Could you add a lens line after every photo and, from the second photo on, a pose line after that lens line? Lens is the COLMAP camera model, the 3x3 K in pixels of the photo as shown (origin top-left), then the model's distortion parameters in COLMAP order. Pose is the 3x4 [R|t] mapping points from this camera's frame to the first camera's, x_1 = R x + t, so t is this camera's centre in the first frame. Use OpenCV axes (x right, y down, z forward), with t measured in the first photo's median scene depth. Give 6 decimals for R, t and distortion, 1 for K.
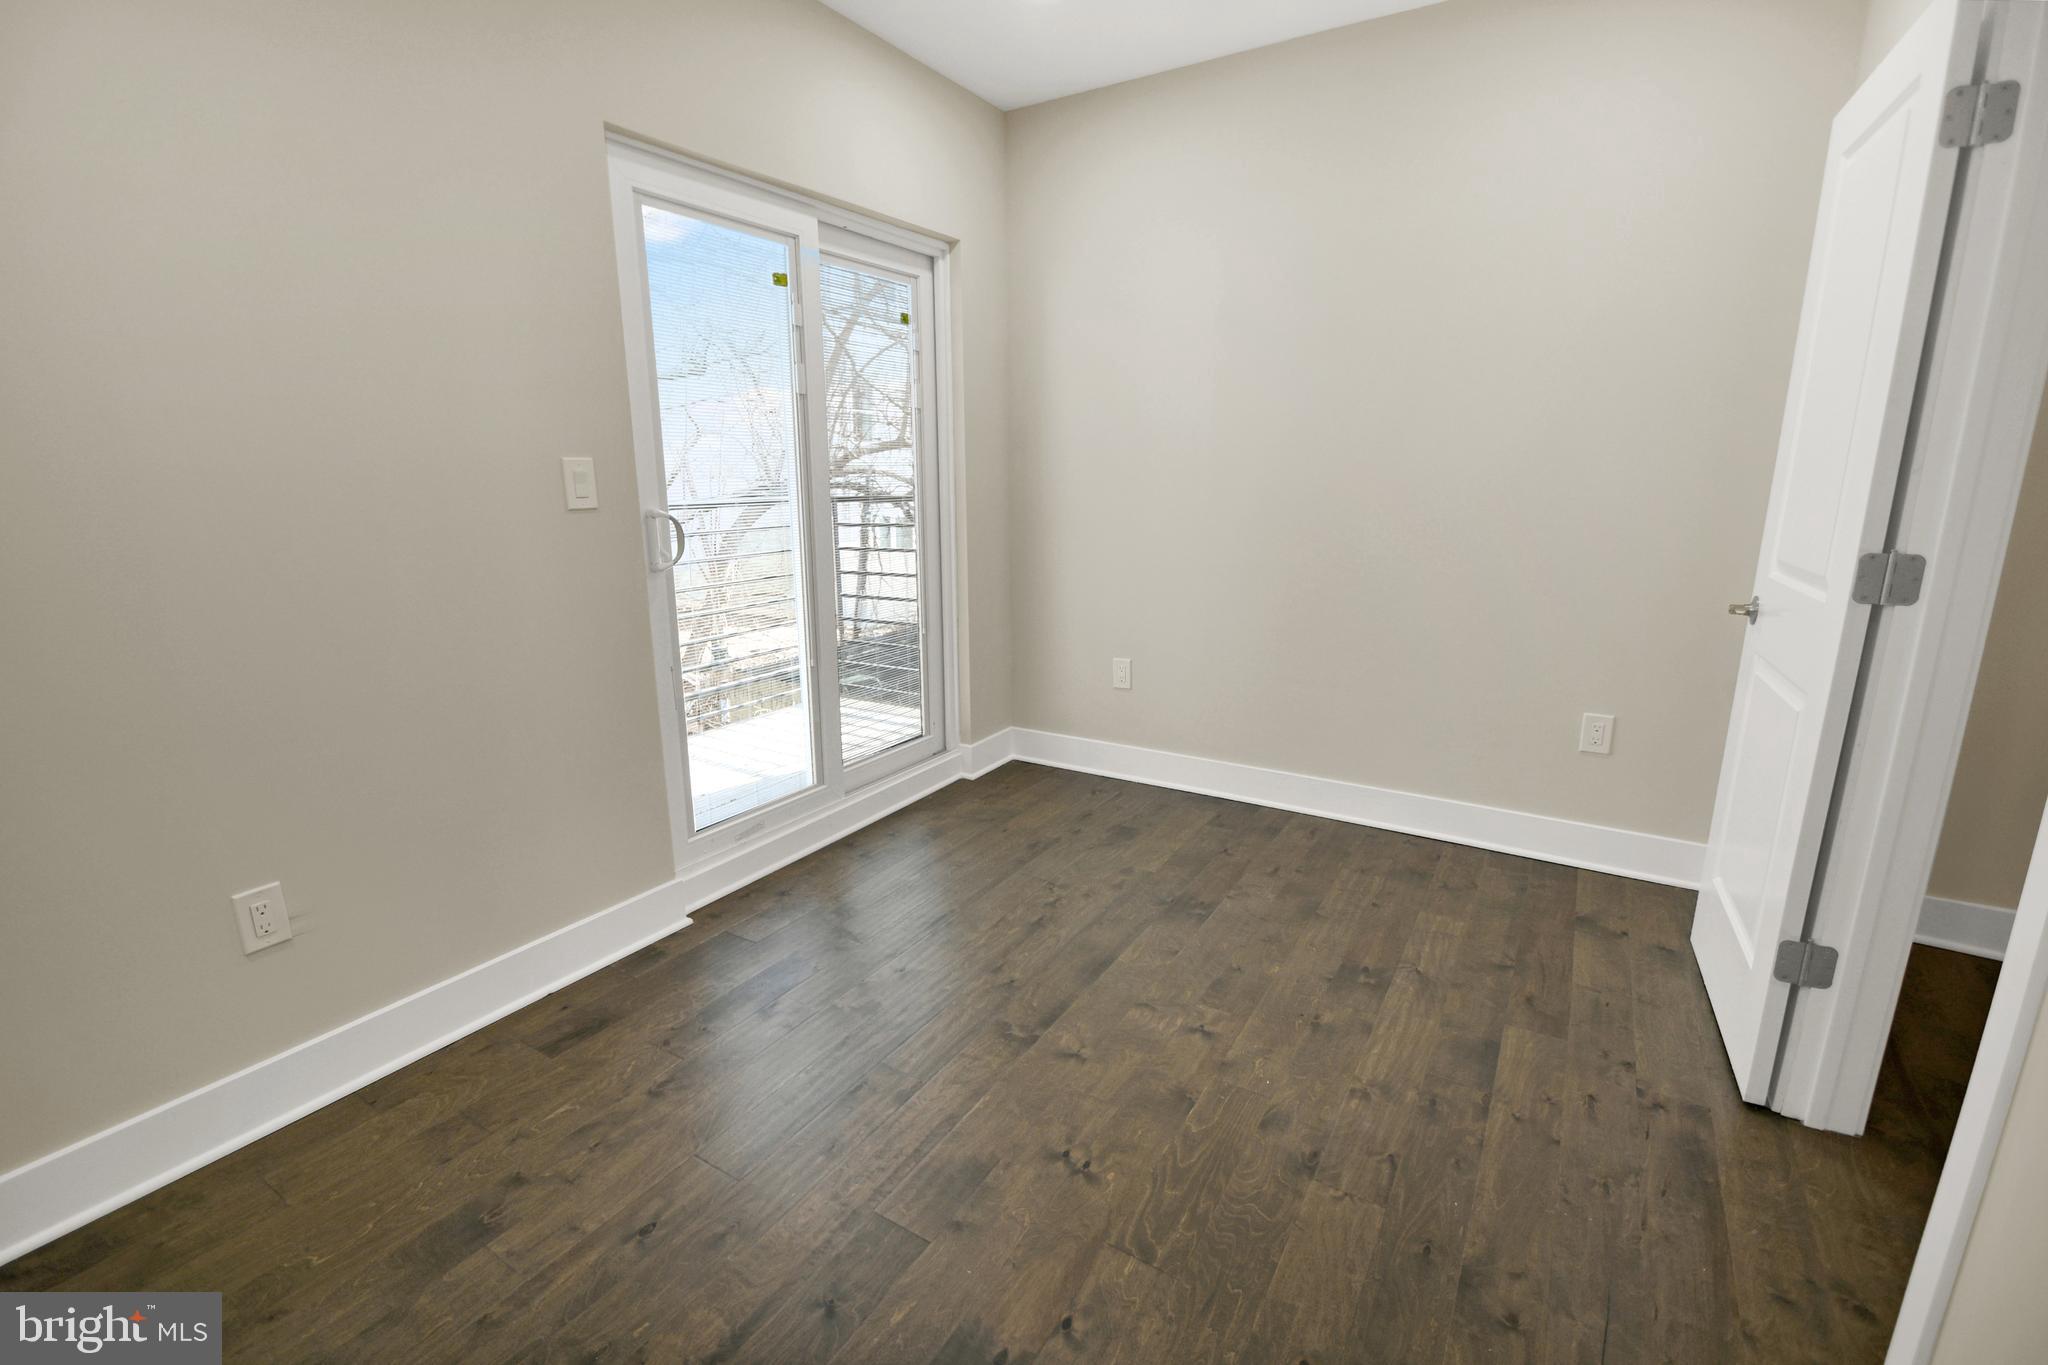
lens RADIAL K [[917.6, 0, 993.9], [0, 917.6, 676.8], [0, 0, 1]] dist [0.012171, -0.017169]
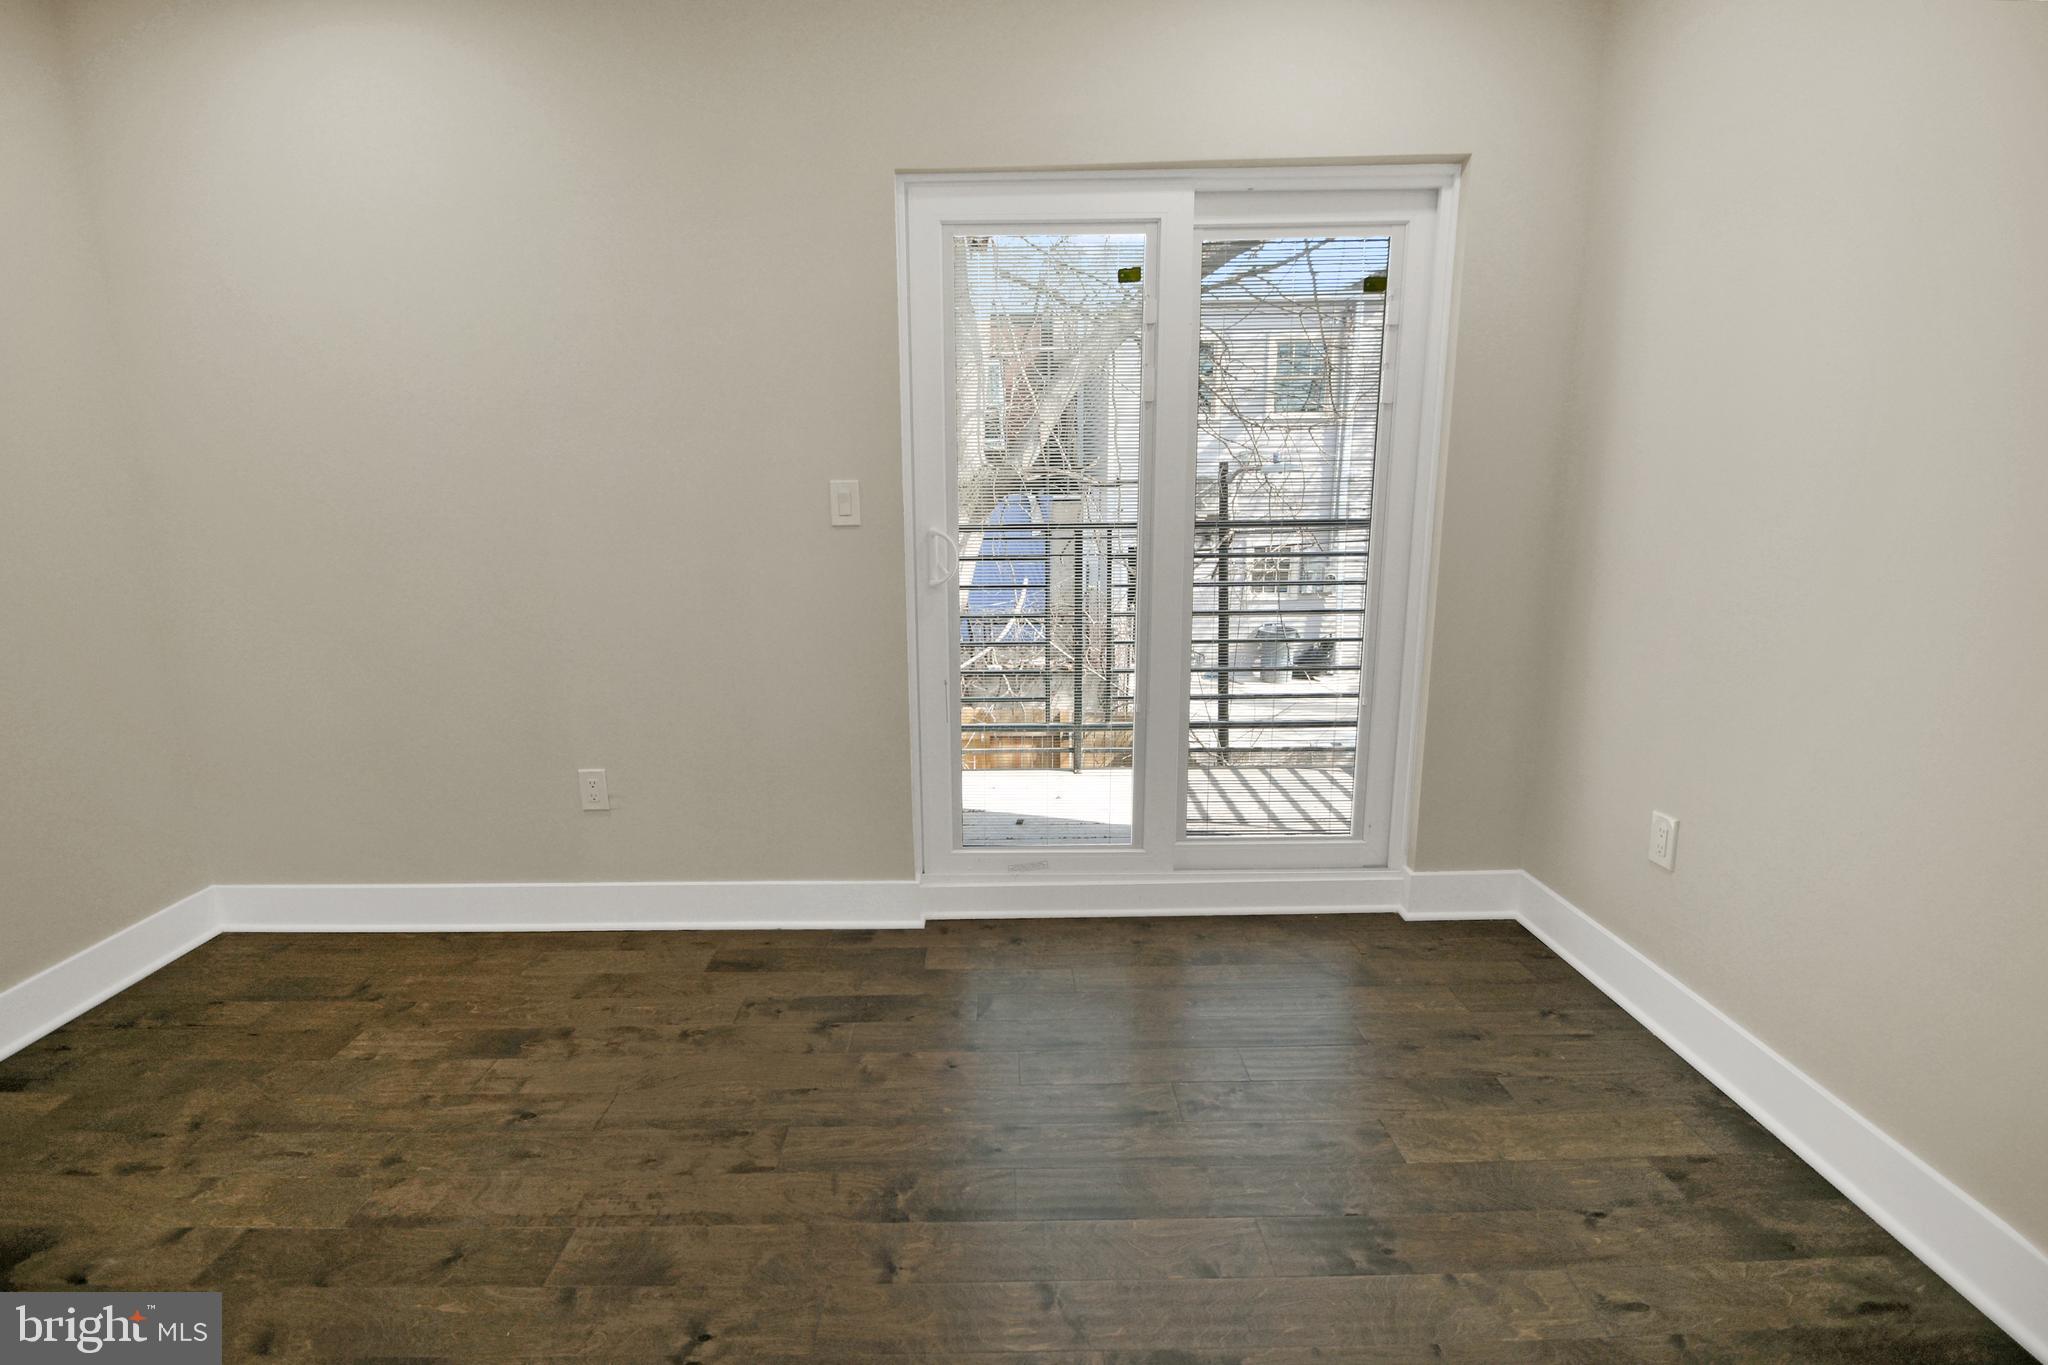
lens RADIAL K [[917.6, 0, 993.9], [0, 917.6, 676.8], [0, 0, 1]] dist [0.012171, -0.017169]
pose [[0.539385, 0.168046, -0.825121, 0.485394], [-0.176773, 0.980647, 0.084163, -0.102100], [0.823296, 0.100462, 0.558652, 0.432225]]
